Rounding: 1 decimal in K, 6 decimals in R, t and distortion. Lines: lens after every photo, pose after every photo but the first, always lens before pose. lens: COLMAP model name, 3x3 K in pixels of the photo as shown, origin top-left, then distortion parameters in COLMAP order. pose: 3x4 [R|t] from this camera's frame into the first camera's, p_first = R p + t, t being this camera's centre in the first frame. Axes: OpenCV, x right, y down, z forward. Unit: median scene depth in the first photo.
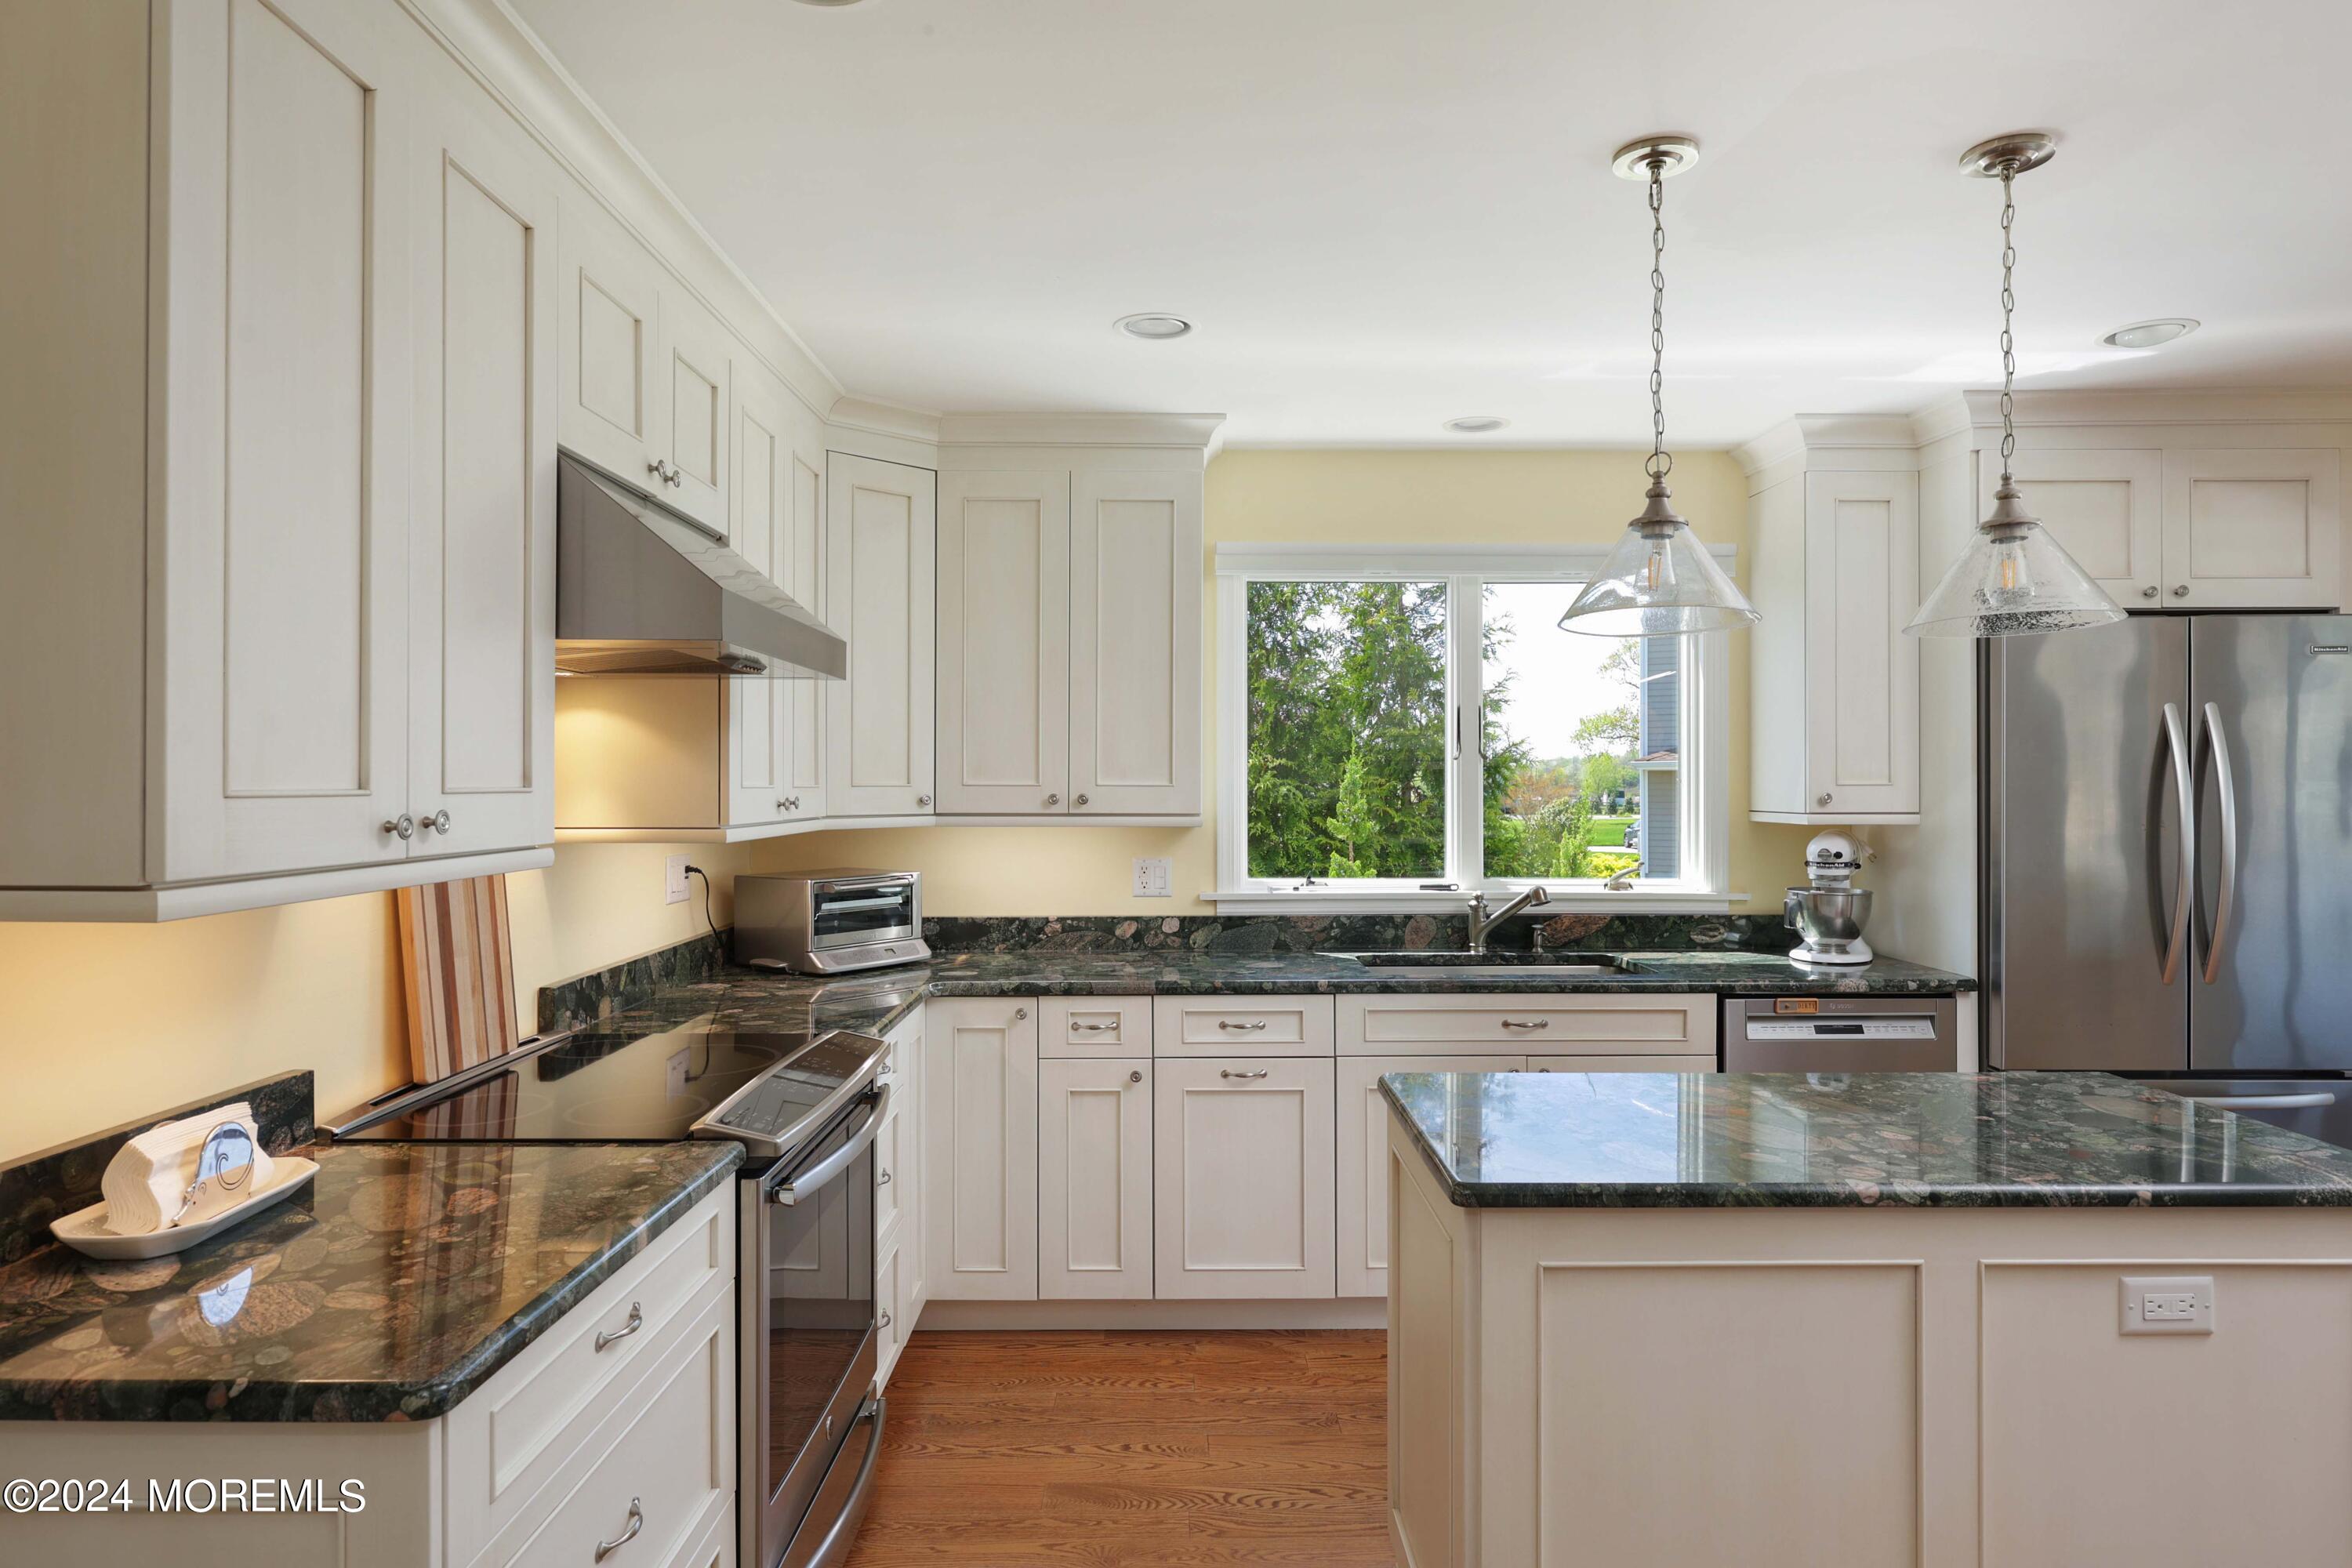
lens RADIAL K [[1393.0, 0, 1179.0], [0, 1393.0, 779.3], [0, 0, 1]] dist [0.002068, 0.000152]
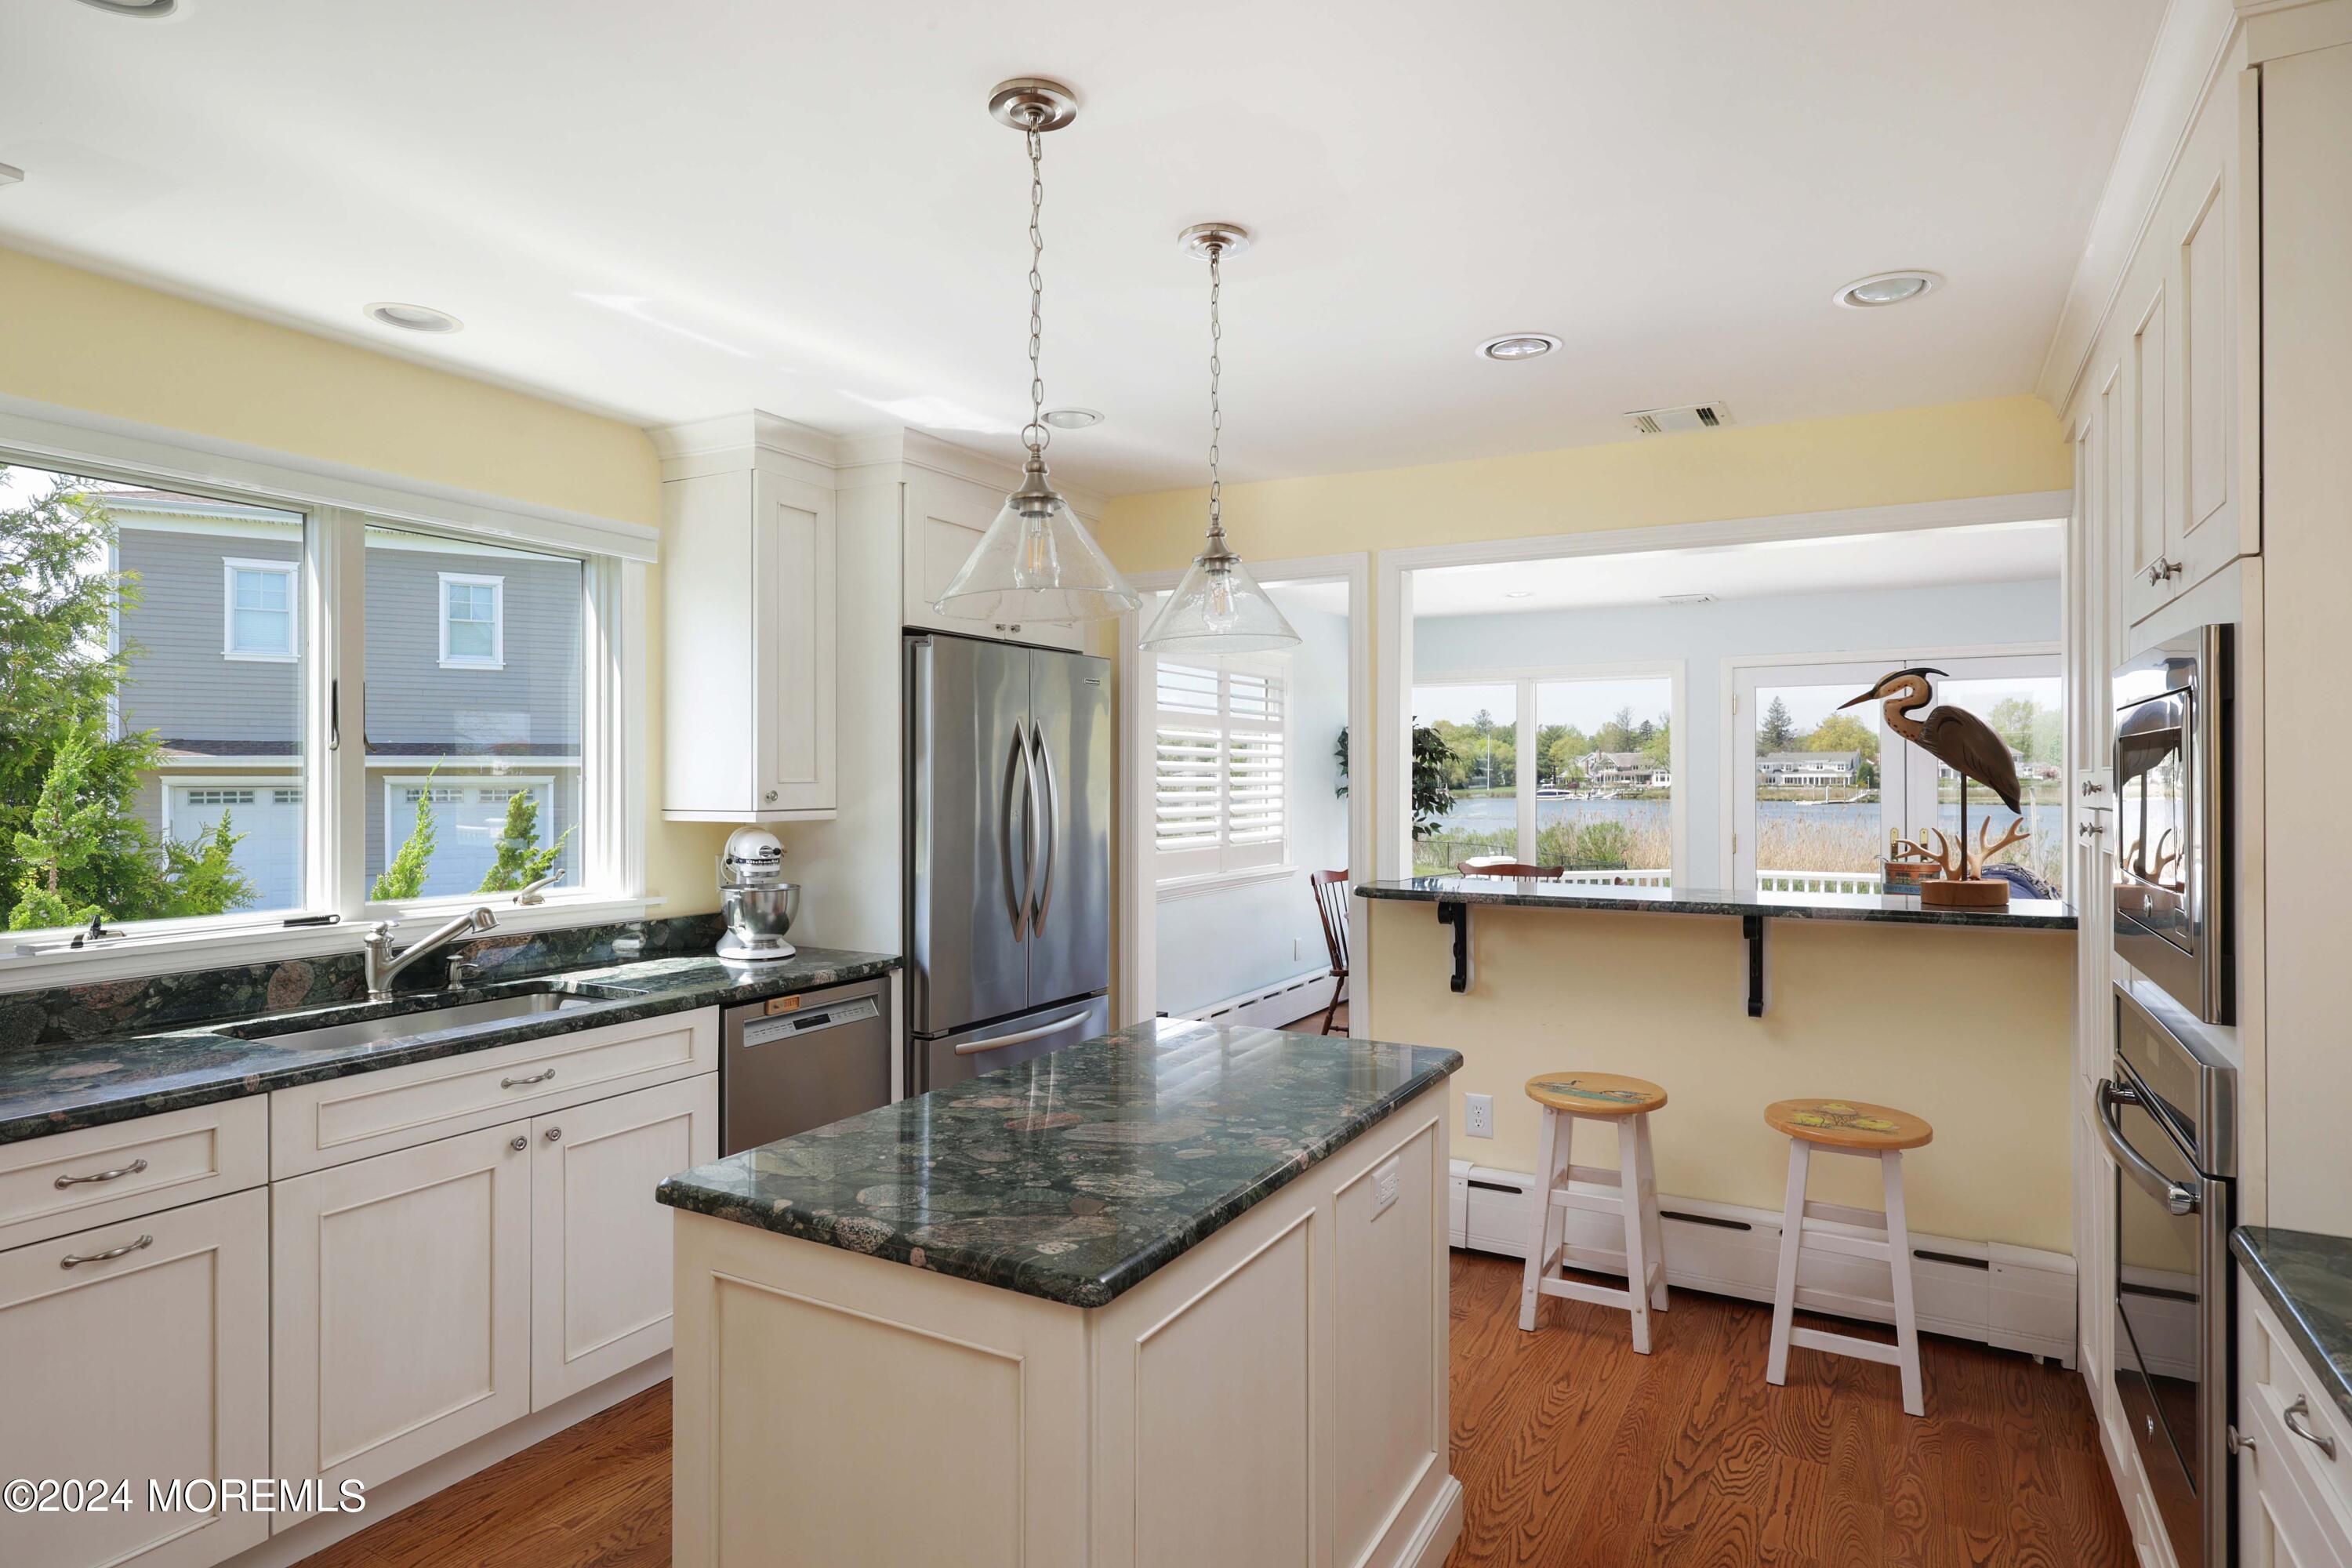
lens RADIAL K [[1284.7, 0, 1163.5], [0, 1284.7, 772.5], [0, 0, 1]] dist [0.005672, -0.000702]
pose [[0.495561, 0.004552, 0.868561, -0.194769], [-0.001144, 0.999989, -0.004588, 0.000685], [-0.868572, 0.001280, 0.495561, 0.274750]]
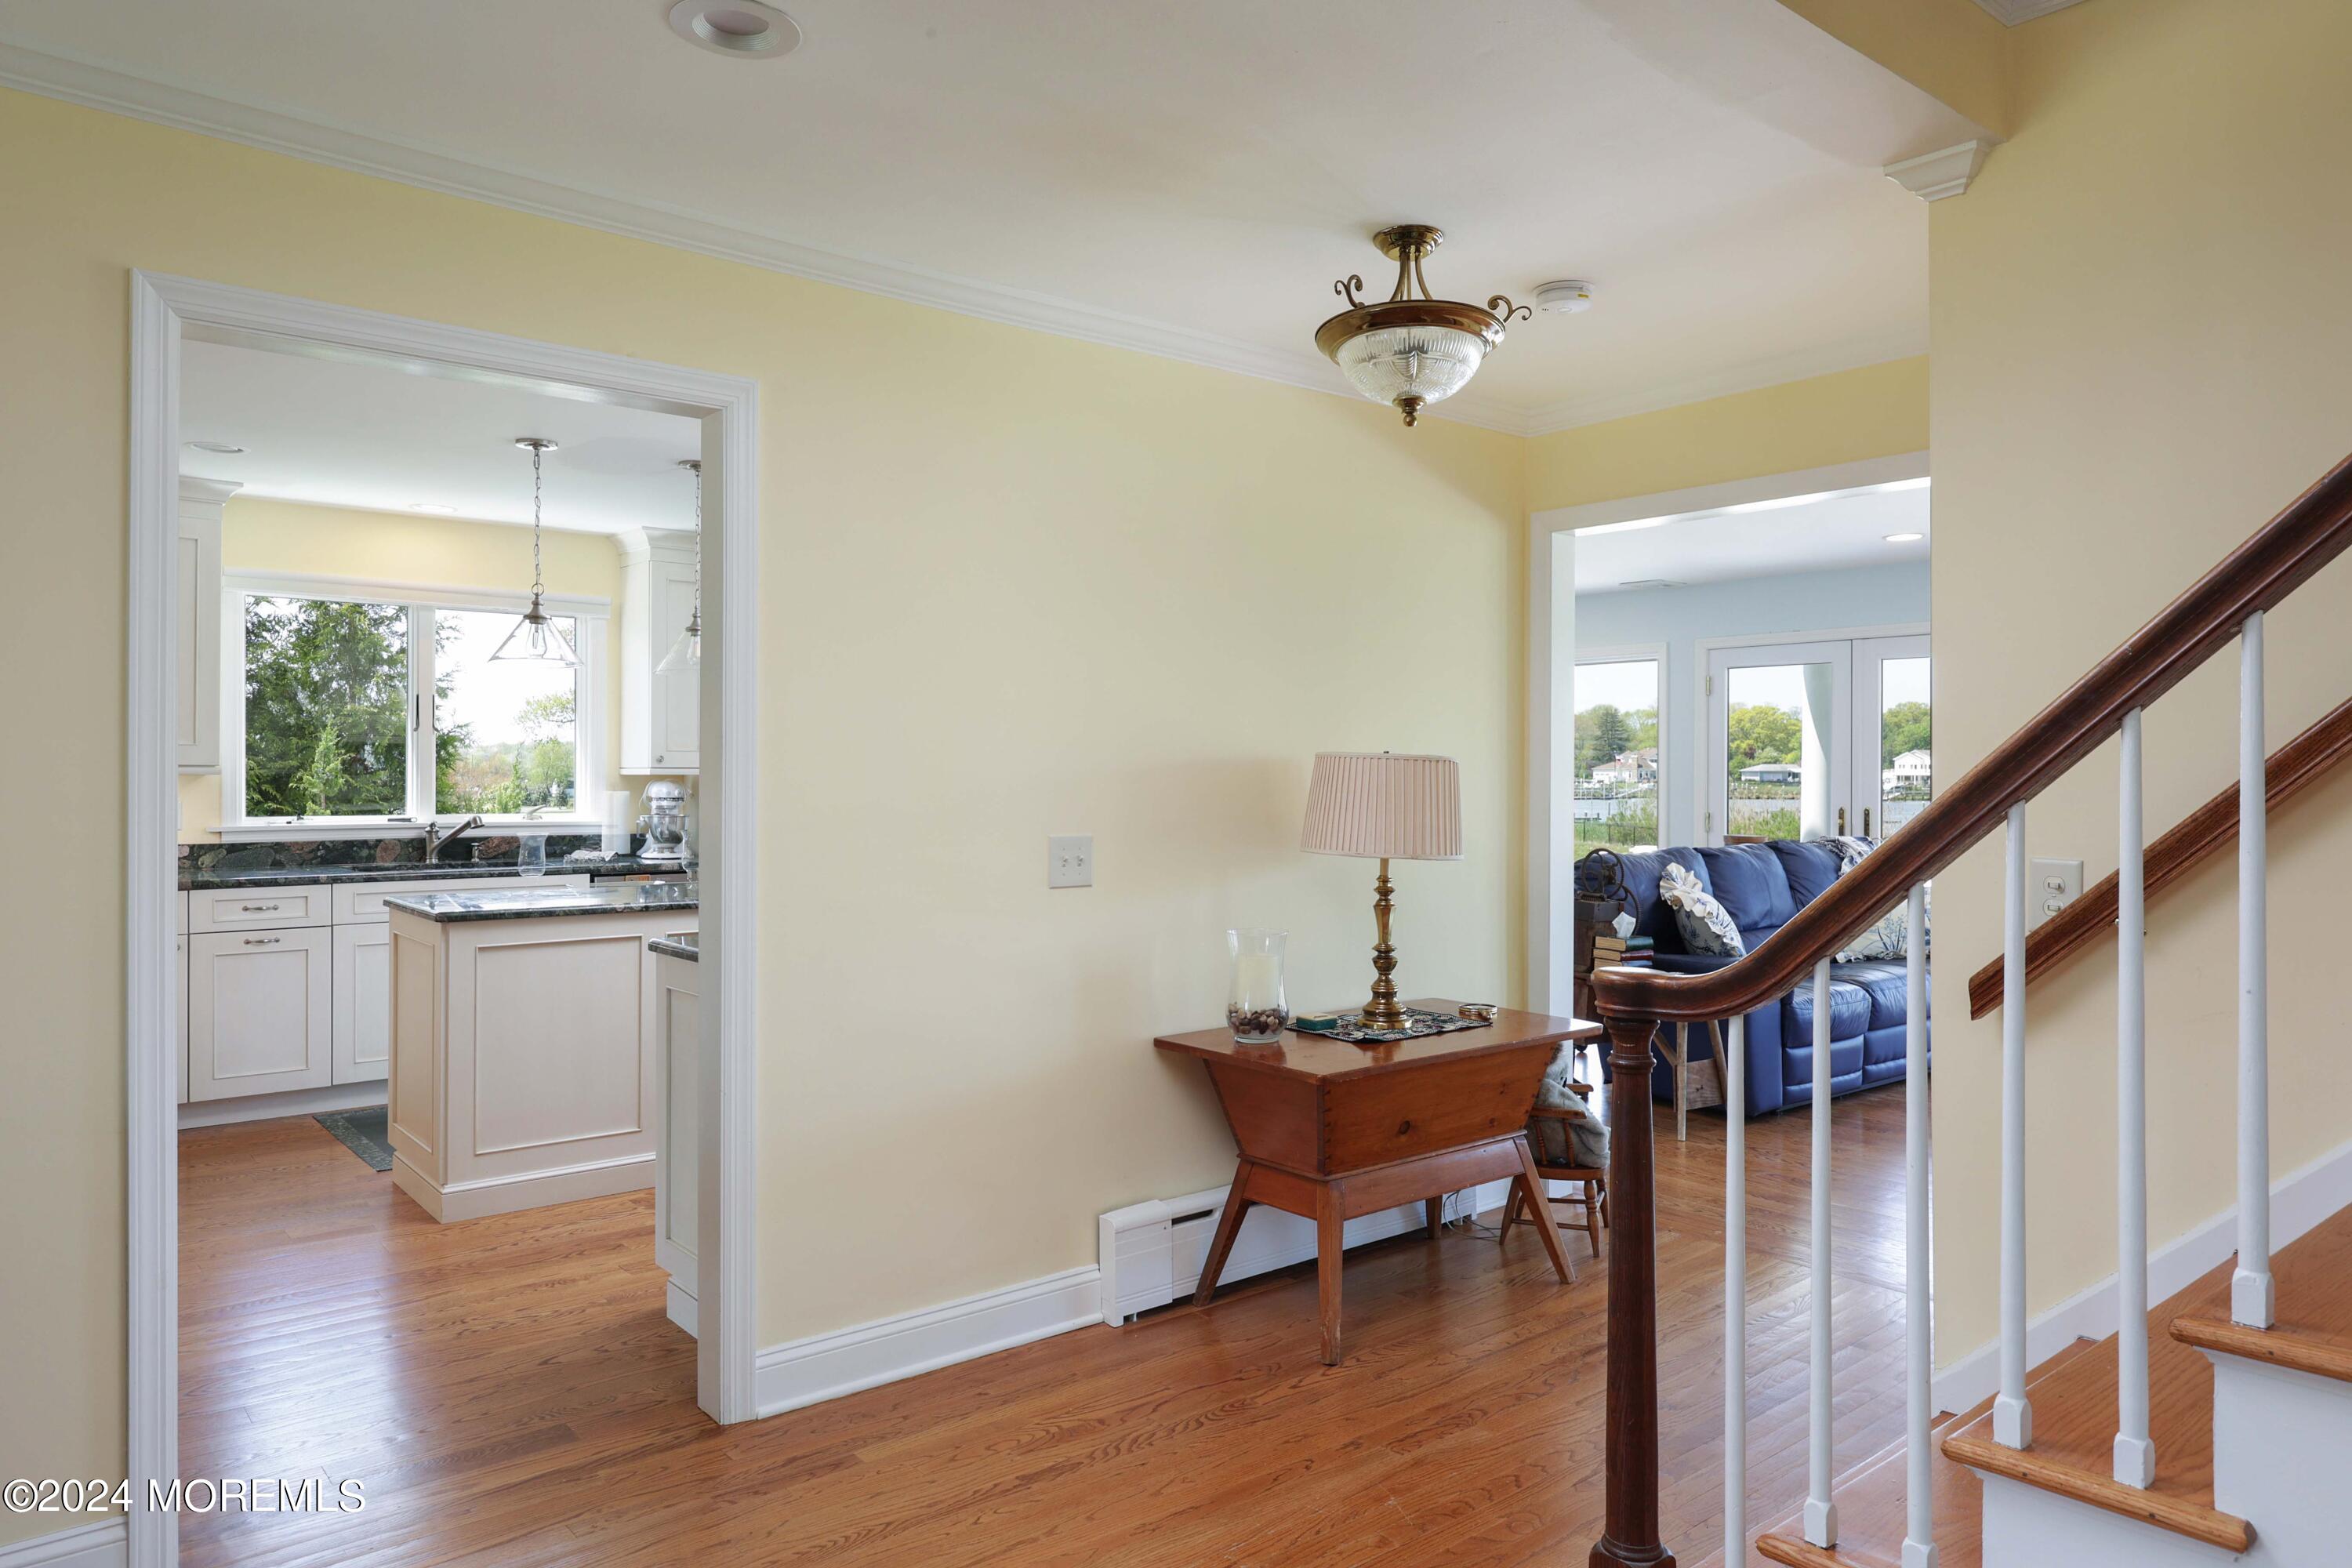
lens RADIAL K [[1544.8, 0, 1185.7], [0, 1544.8, 785.1], [0, 0, 1]] dist [-0.000074, -0.001482]
pose [[0.775226, -0.000046, 0.631684, -0.202404], [-0.006523, 0.999946, 0.008077, 0.024605], [-0.631650, -0.010382, 0.775184, -0.780152]]
